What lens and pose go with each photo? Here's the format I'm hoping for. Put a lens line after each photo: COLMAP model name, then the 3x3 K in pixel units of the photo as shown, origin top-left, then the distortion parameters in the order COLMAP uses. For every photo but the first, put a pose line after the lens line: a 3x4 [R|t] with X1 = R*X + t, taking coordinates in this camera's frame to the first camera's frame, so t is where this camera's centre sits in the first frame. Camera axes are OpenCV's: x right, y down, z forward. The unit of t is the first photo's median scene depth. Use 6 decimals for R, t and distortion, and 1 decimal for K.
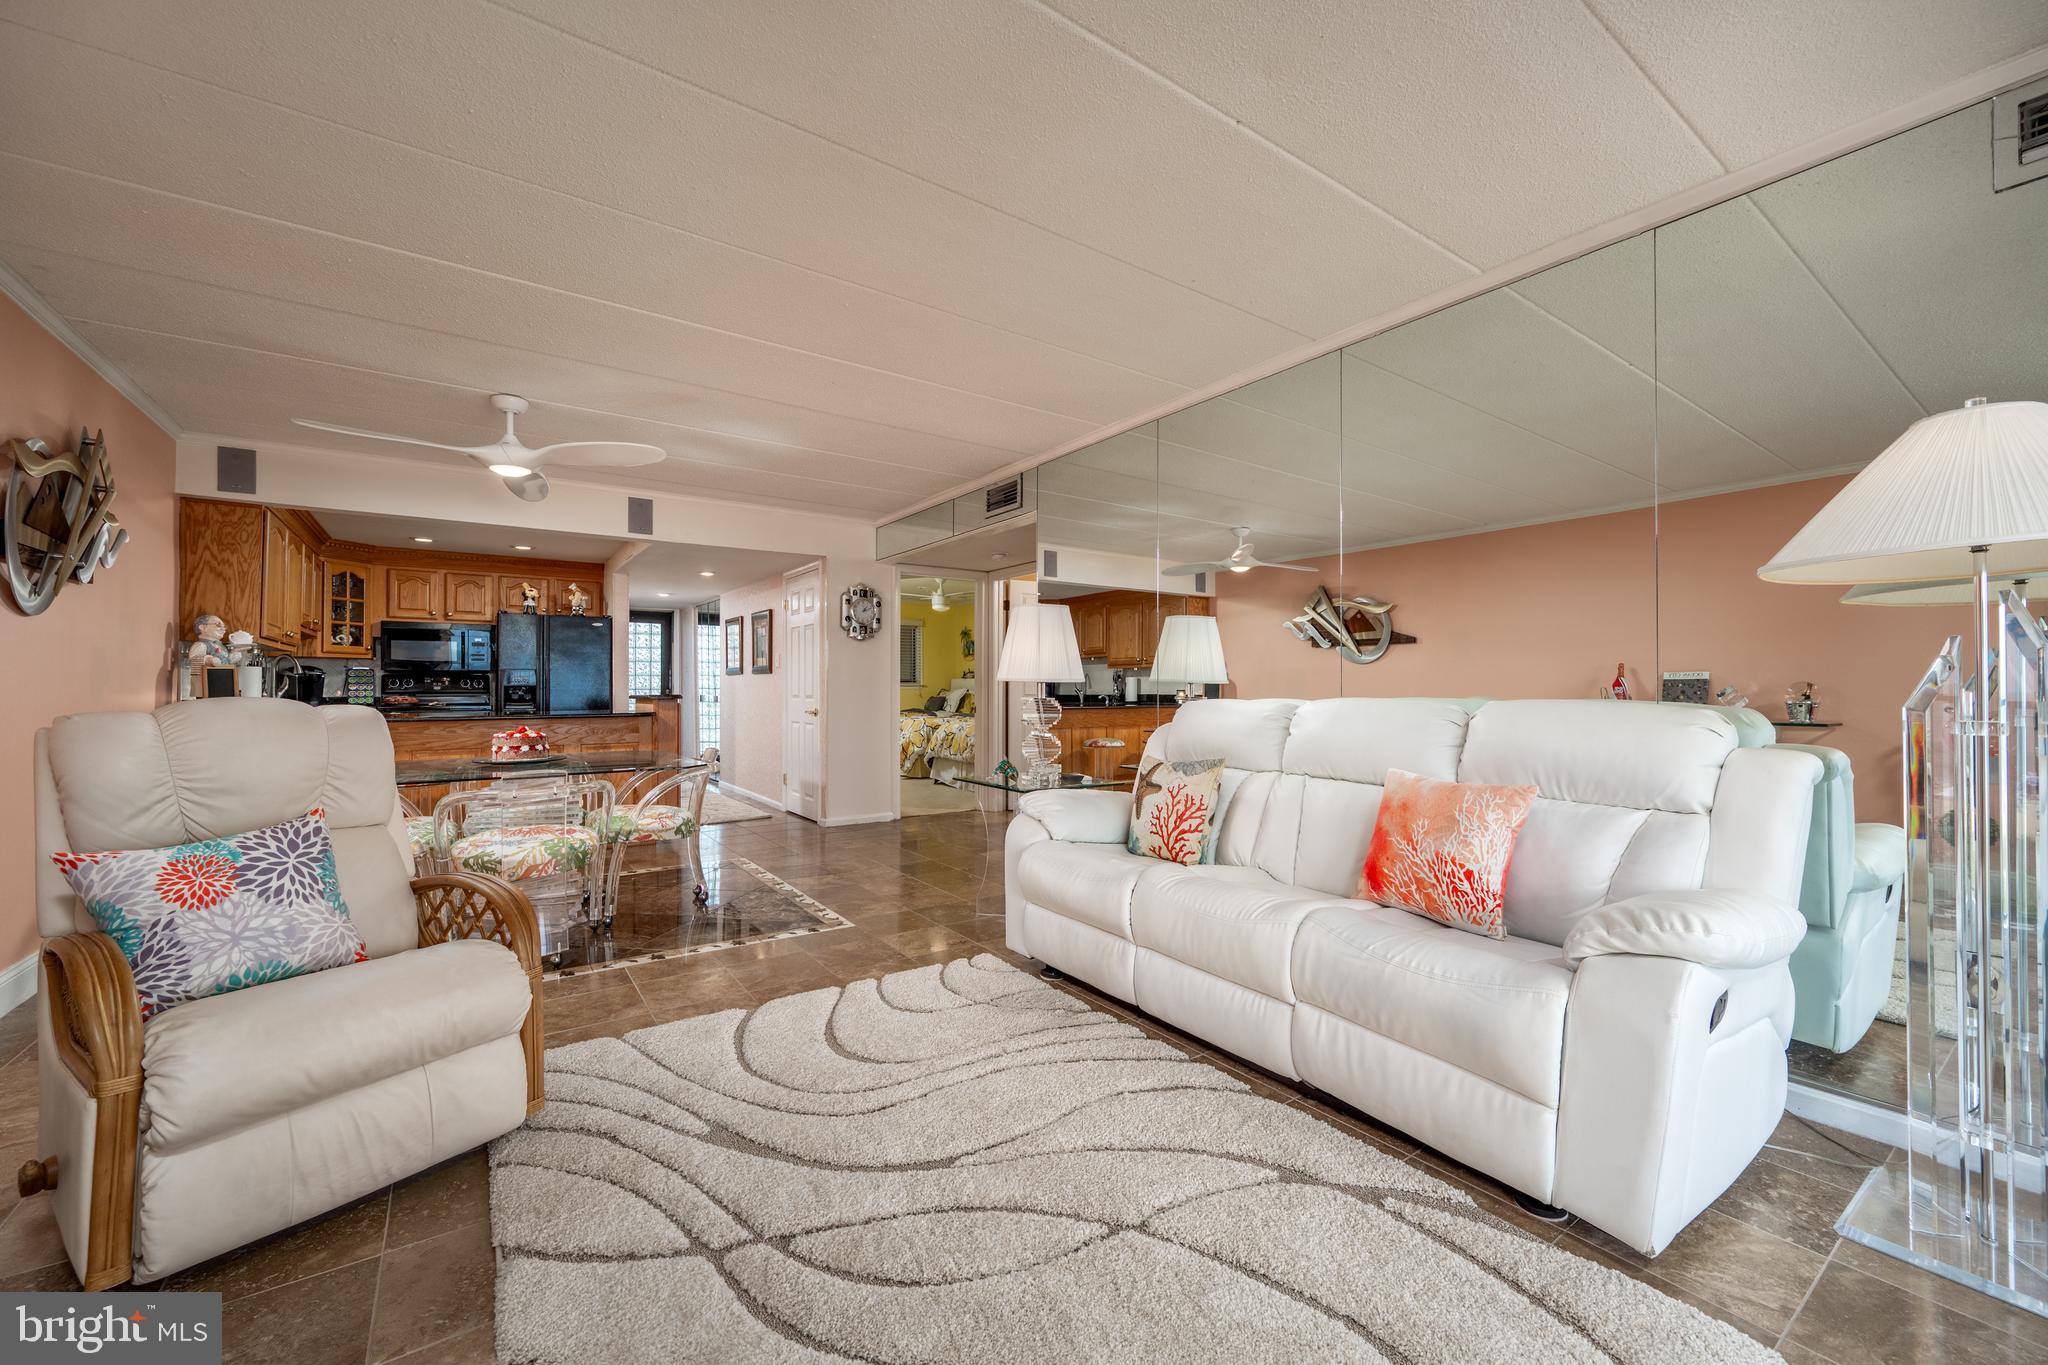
lens RADIAL K [[808.6, 0, 1018.8], [0, 808.6, 685.5], [0, 0, 1]] dist [0.000989, 0.000076]
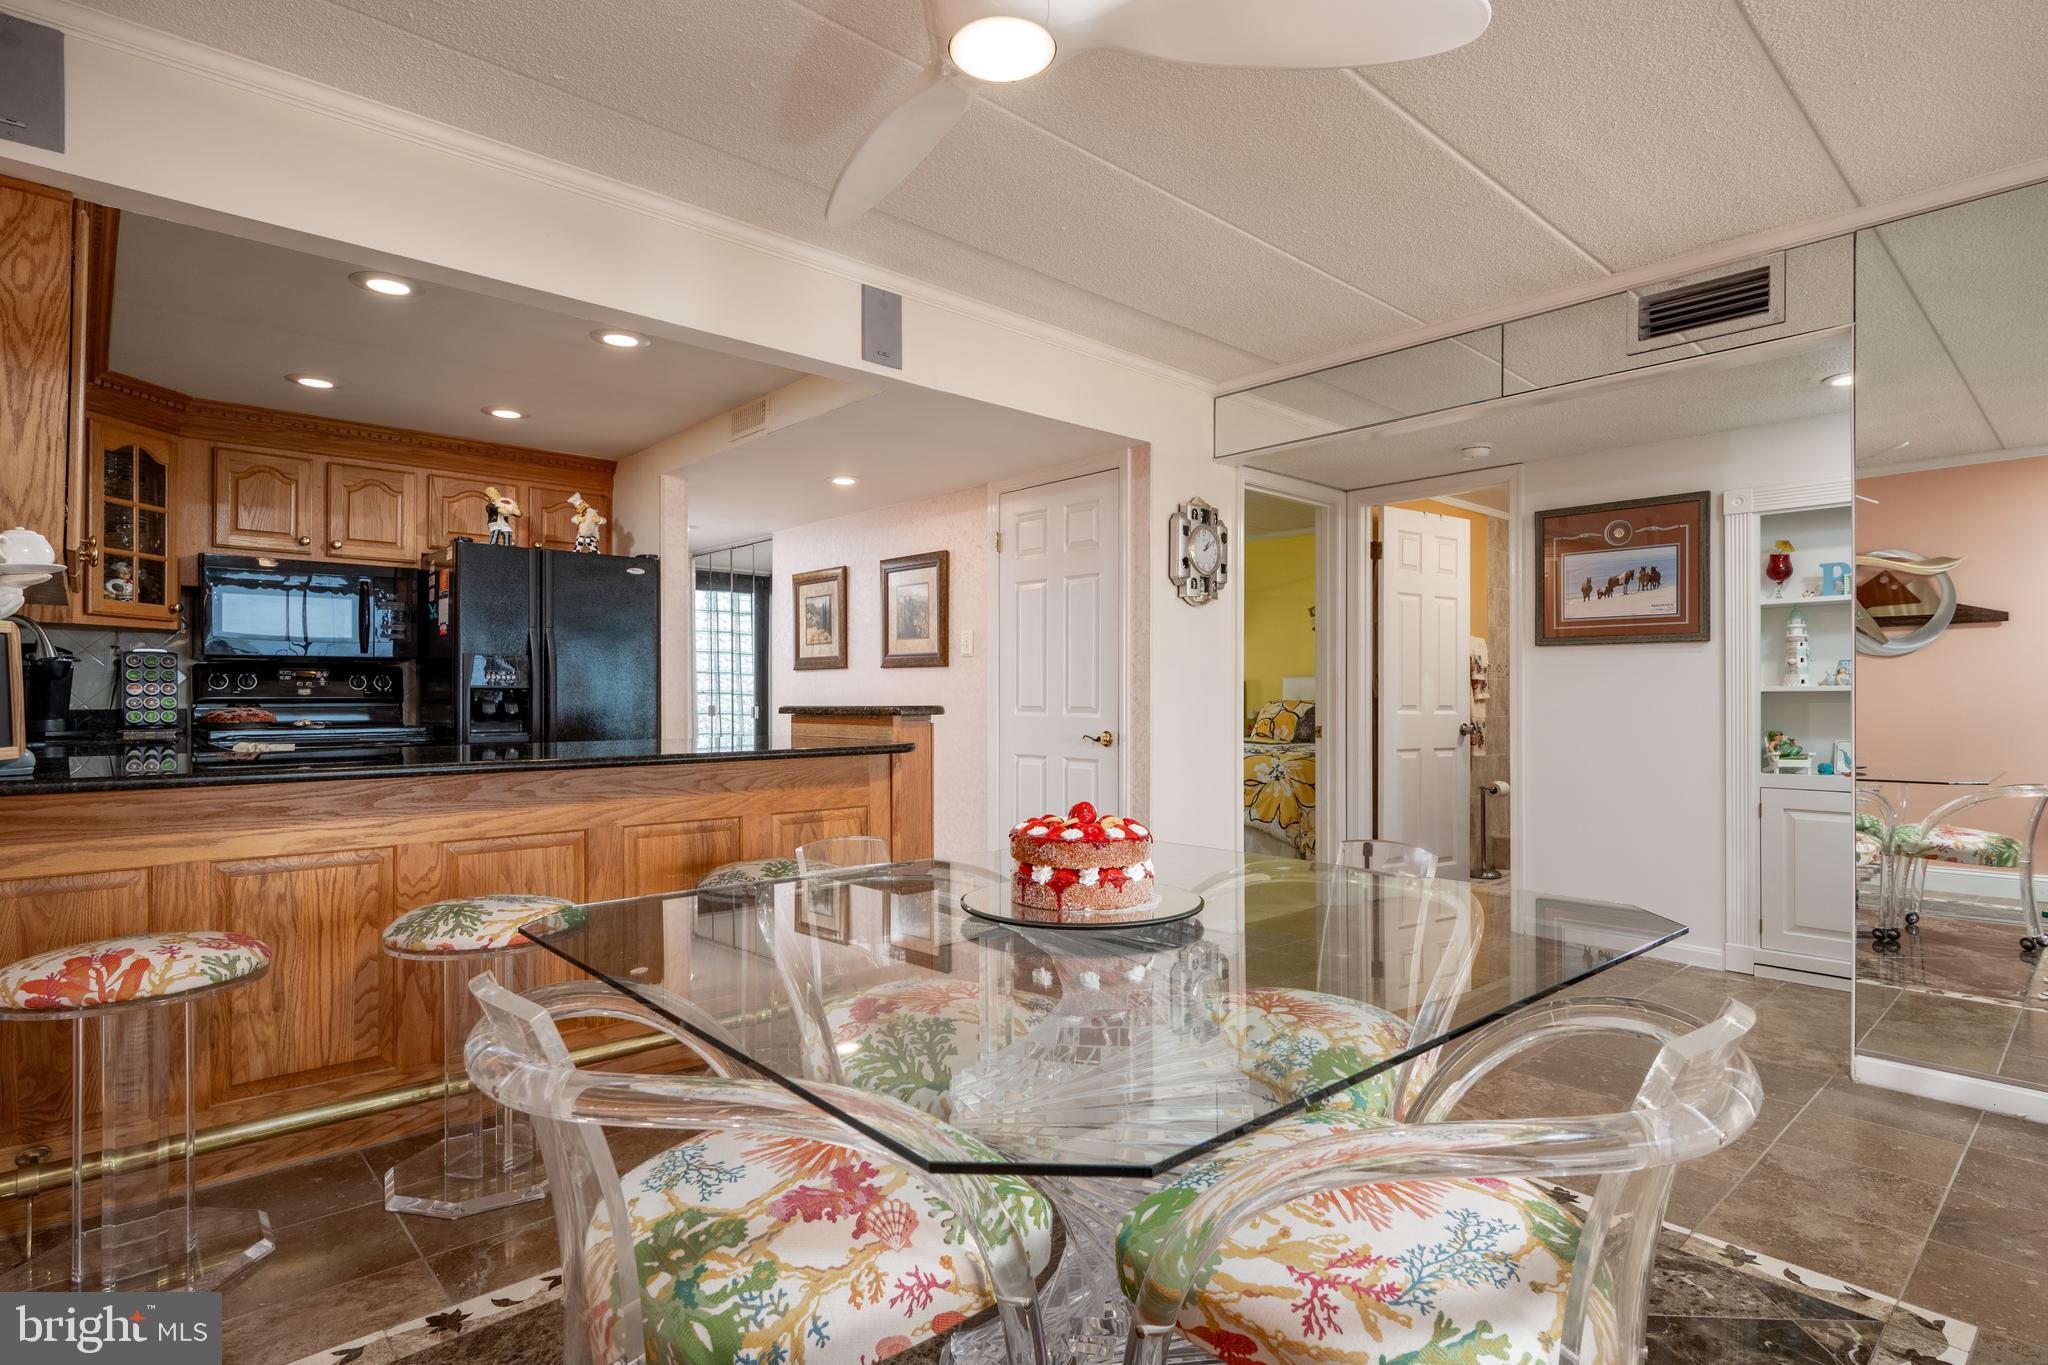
lens RADIAL K [[1026.8, 0, 1010.4], [0, 1026.8, 687.1], [0, 0, 1]] dist [0.000593, -0.000138]
pose [[0.991106, 0.002300, 0.133054, -0.388669], [-0.001405, 0.999976, -0.006818, 0.003976], [-0.133066, 0.006570, 0.991085, 0.325272]]
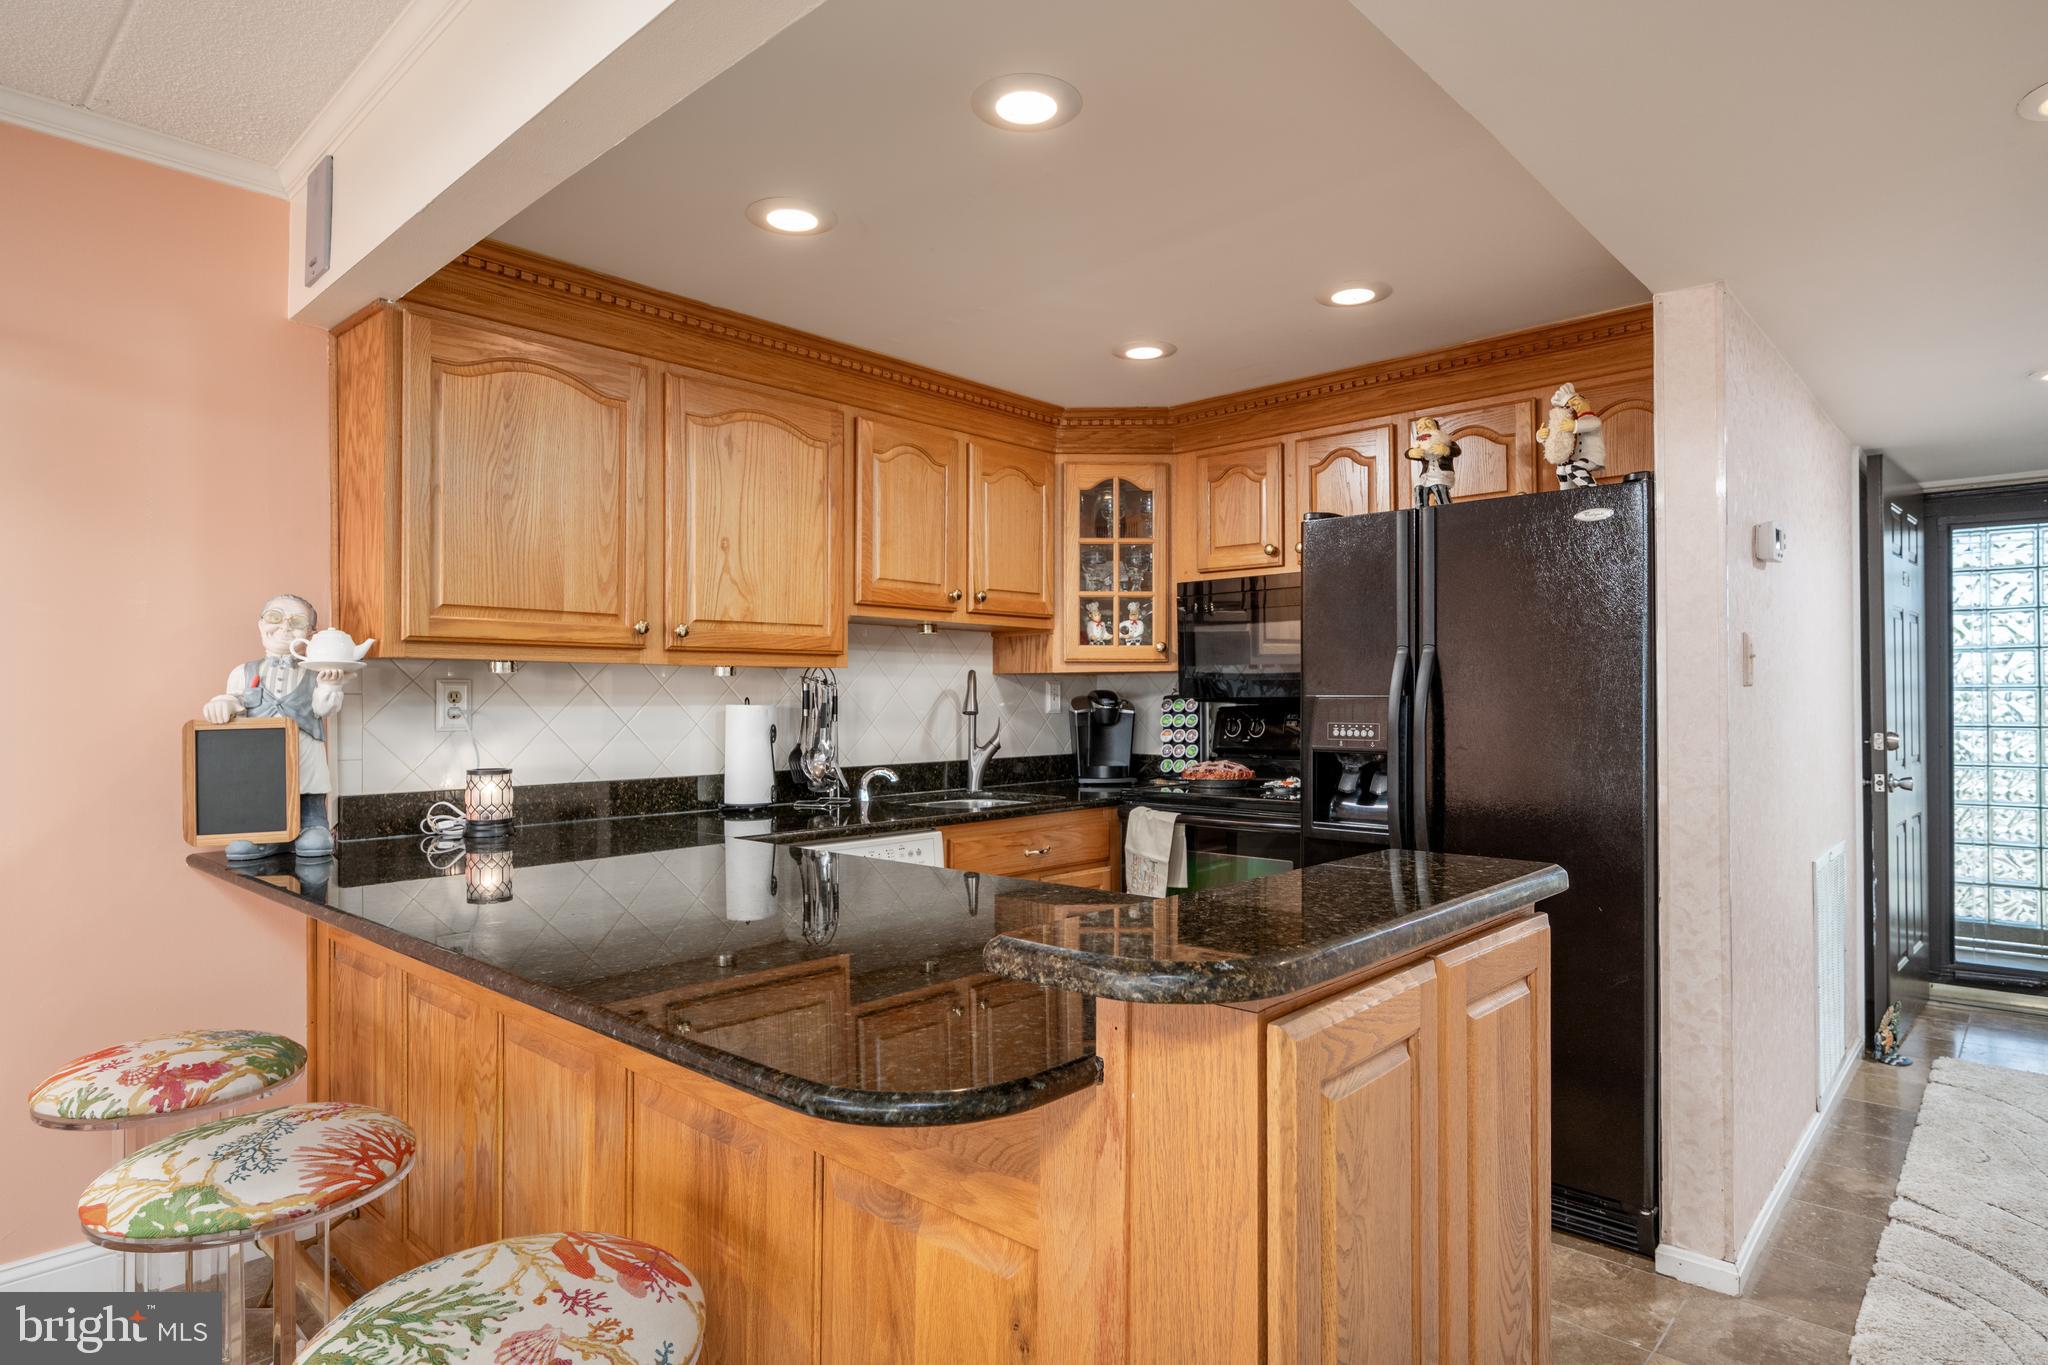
lens RADIAL K [[1105.6, 0, 1017.9], [0, 1105.6, 692.6], [0, 0, 1]] dist [0.004252, 0.000147]
pose [[0.204622, 0.005338, -0.978827, -0.234285], [-0.001647, 0.999986, 0.005109, -0.024909], [0.978840, 0.000566, 0.204627, 0.799561]]
